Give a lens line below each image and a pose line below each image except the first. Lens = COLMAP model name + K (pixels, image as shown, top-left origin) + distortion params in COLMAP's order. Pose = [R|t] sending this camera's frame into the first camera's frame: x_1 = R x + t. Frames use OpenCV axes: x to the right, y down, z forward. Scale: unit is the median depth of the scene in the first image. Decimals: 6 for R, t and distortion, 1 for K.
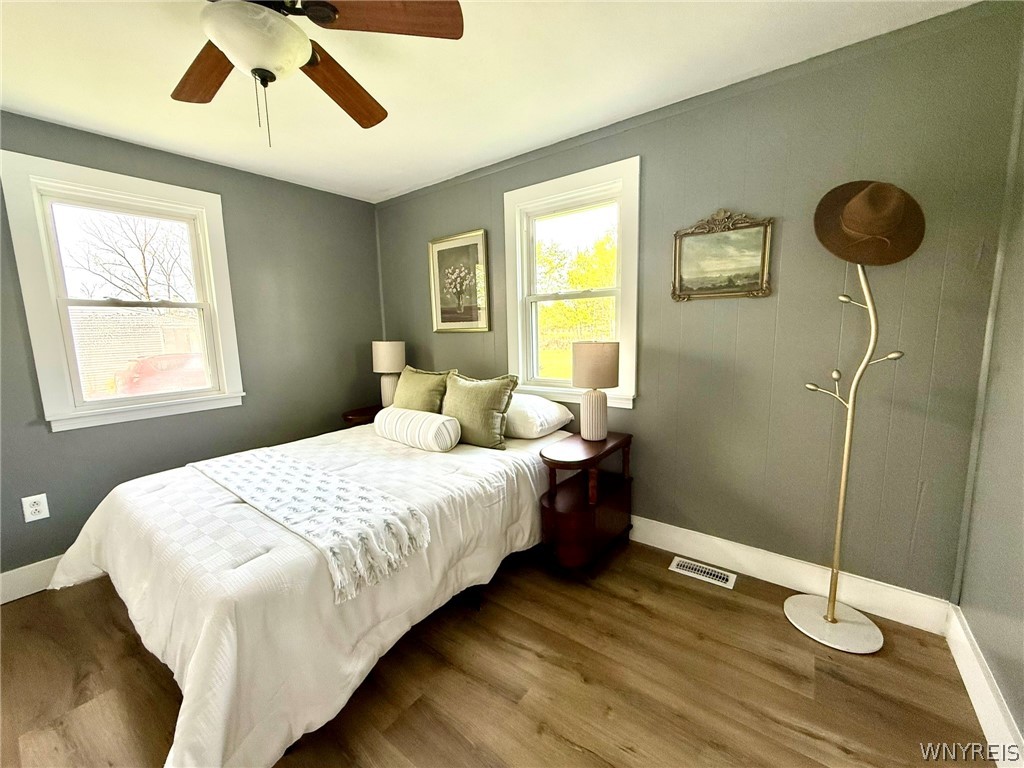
lens RADIAL K [[407.0, 0, 508.8], [0, 407.0, 382.0], [0, 0, 1]] dist [-0.001120, -0.000150]
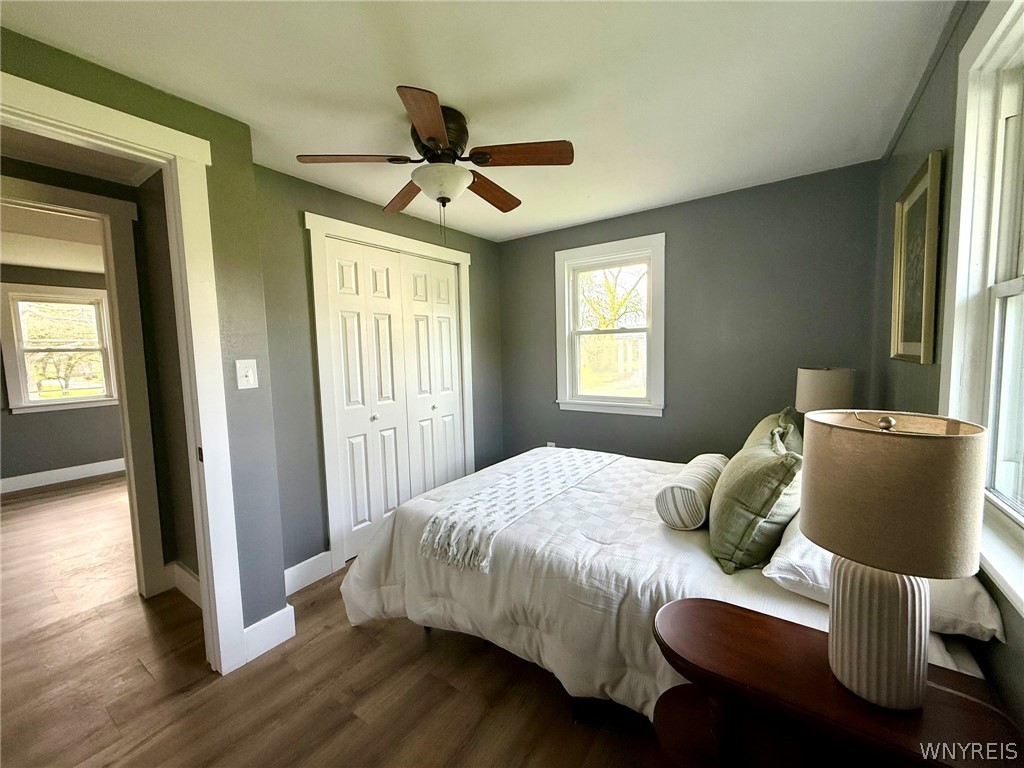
lens RADIAL K [[407.0, 0, 505.8], [0, 407.0, 382.5], [0, 0, 1]] dist [-0.001120, -0.000150]
pose [[0.040757, 0.104944, -0.993643, 0.590295], [-0.108209, 0.989083, 0.100024, -0.142229], [0.993292, 0.103444, 0.051668, 0.707082]]
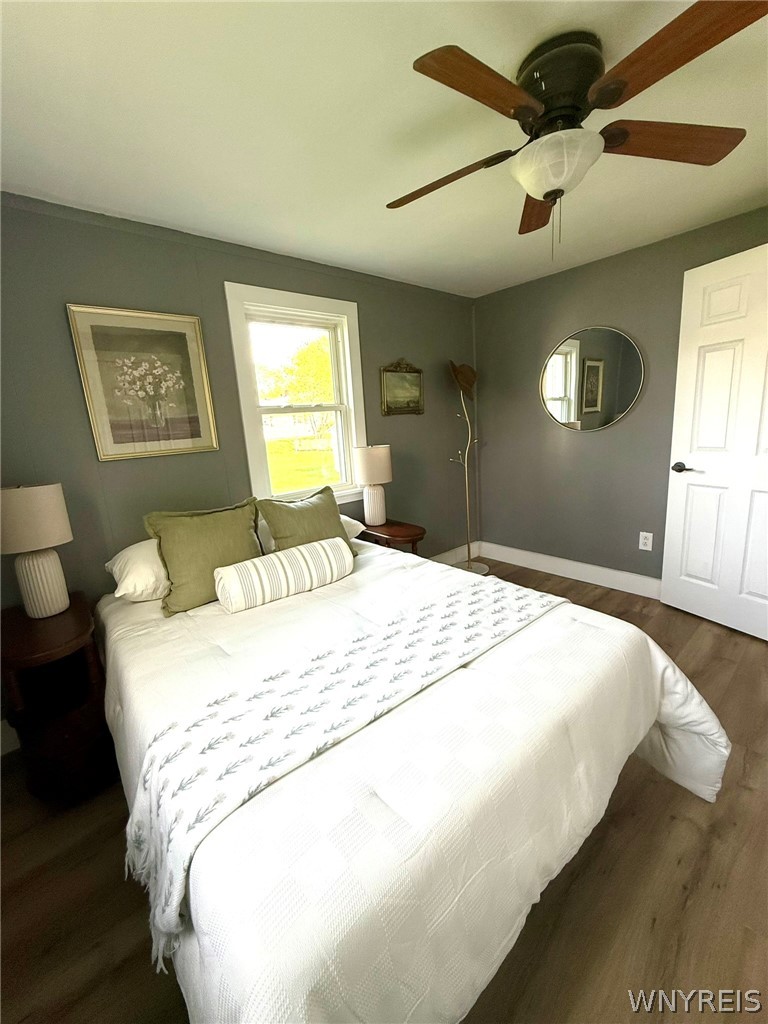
lens RADIAL K [[407.0, 0, 383.9], [0, 407.0, 504.1], [0, 0, 1]] dist [-0.001120, -0.000150]
pose [[0.214635, -0.191541, 0.957729, -1.121664], [0.179468, 0.971620, 0.154098, -0.125815], [-0.960064, 0.138807, 0.242919, 0.749397]]
